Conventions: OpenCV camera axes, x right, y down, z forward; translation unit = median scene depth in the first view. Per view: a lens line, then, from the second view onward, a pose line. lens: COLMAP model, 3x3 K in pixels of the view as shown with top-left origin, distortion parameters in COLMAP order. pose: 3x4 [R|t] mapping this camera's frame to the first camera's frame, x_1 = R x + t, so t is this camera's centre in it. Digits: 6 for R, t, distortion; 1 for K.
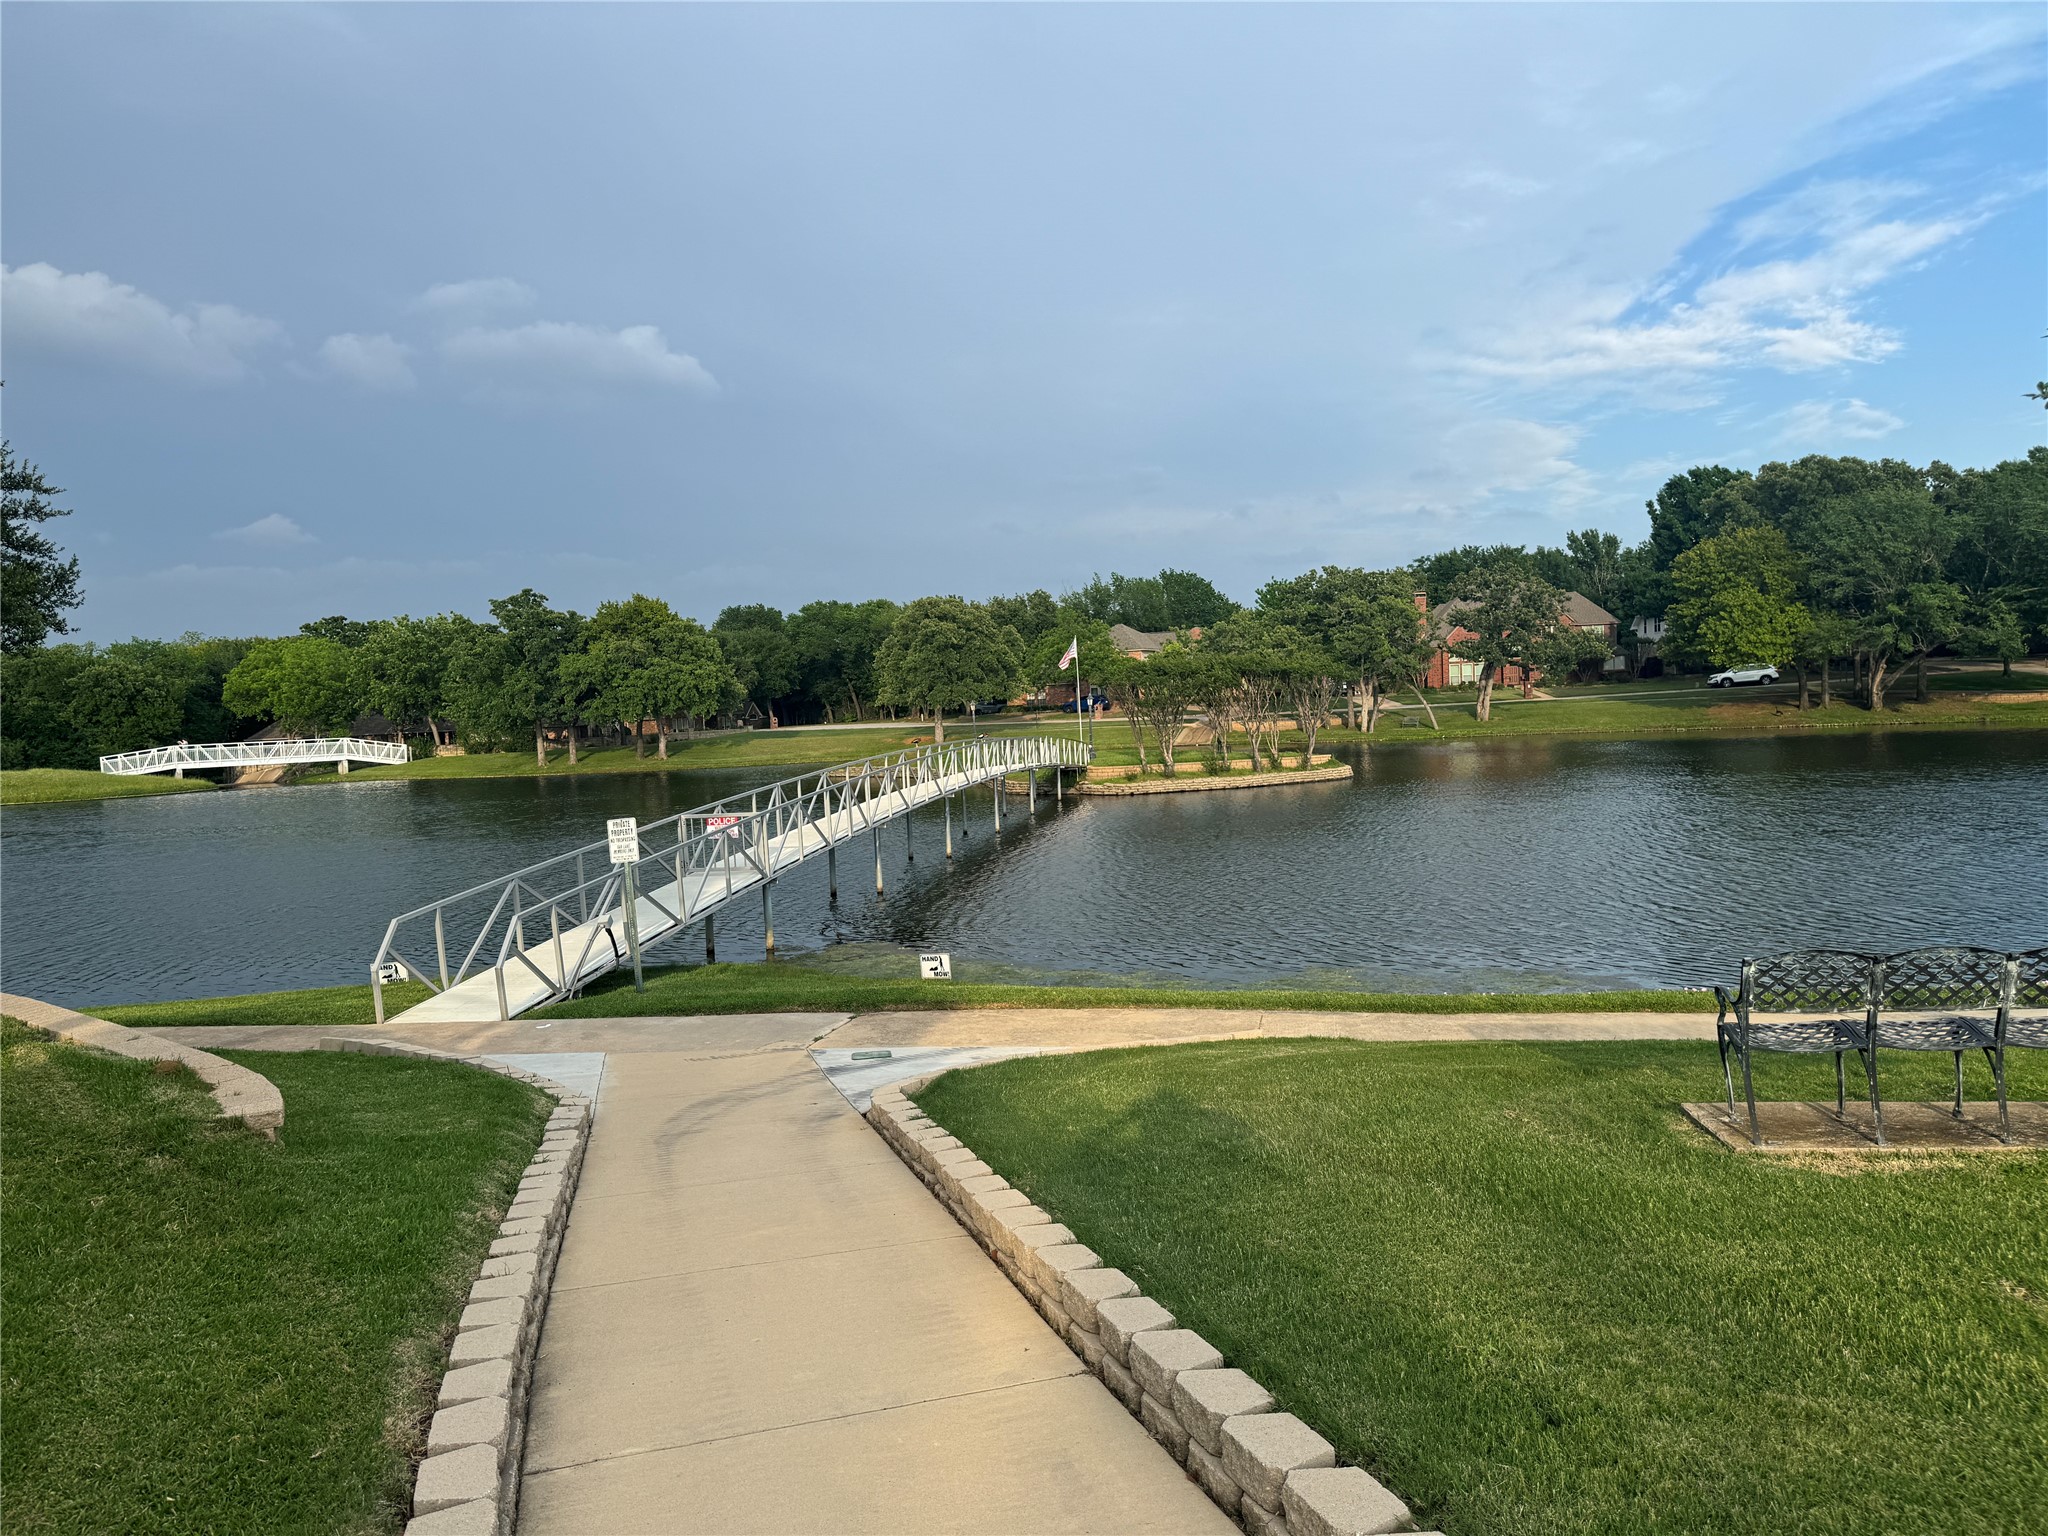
lens RADIAL K [[1425.9, 0, 1042.0], [0, 1425.9, 780.9], [0, 0, 1]] dist [0.000198, 0.002096]
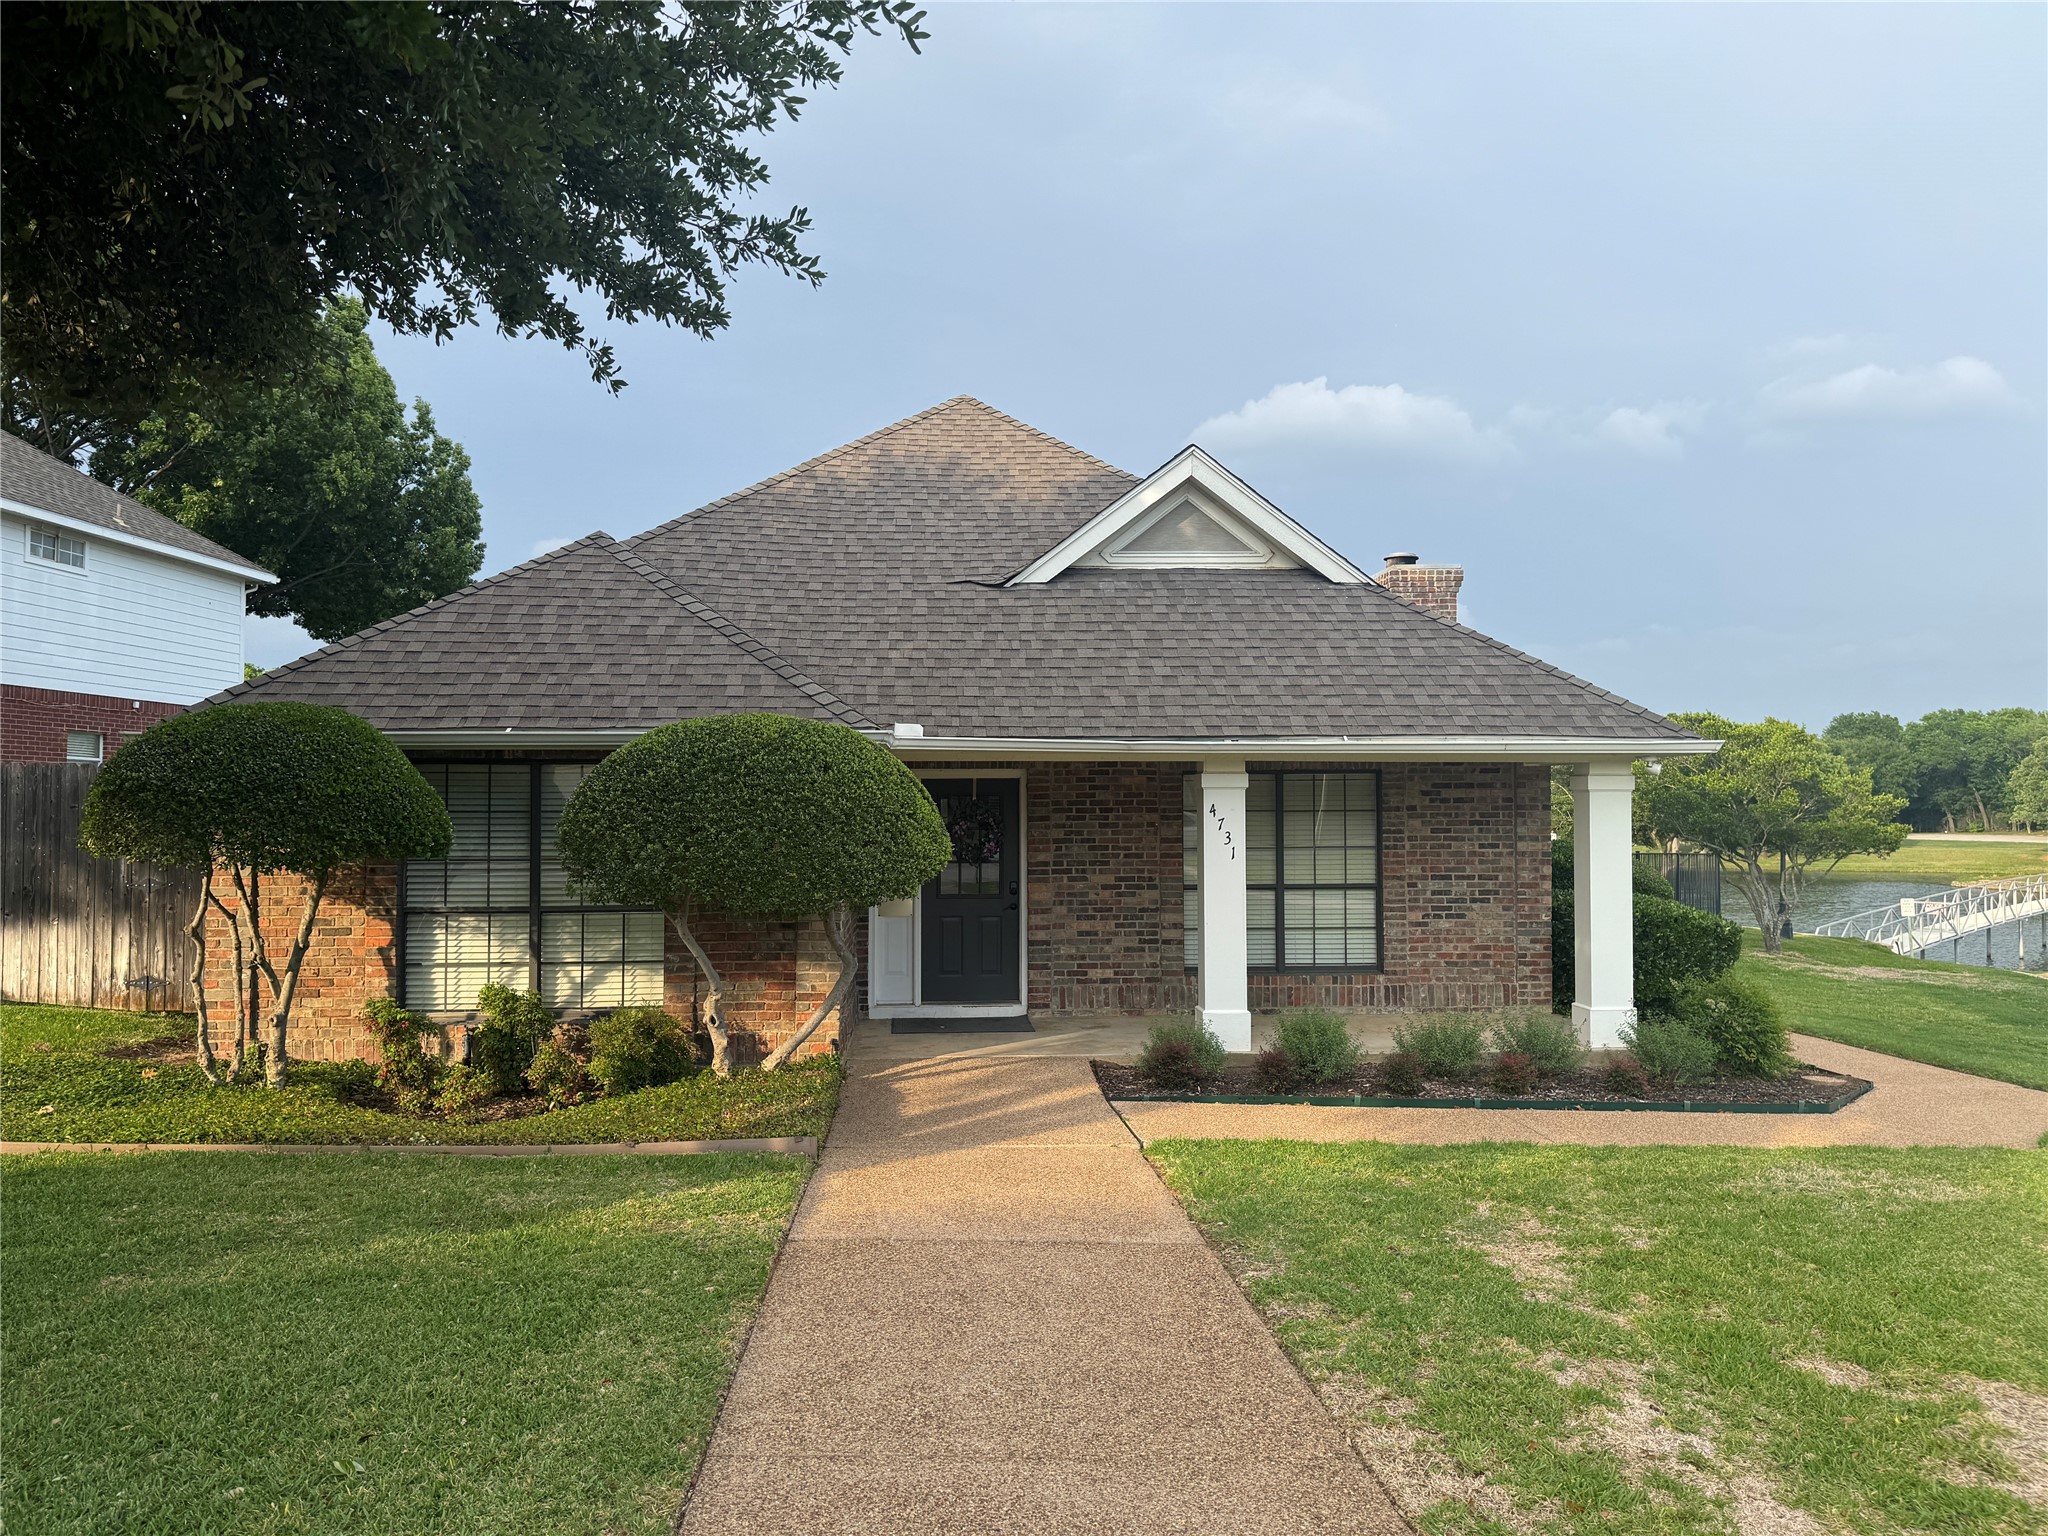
lens RADIAL K [[1425.9, 0, 1025.1], [0, 1425.9, 765.2], [0, 0, 1]] dist [0.000198, 0.002096]
pose [[0.753575, 0.026287, -0.656836, 0.017441], [-0.071252, 0.996579, -0.041863, 0.000654], [0.653489, 0.078348, 0.752871, -0.182474]]
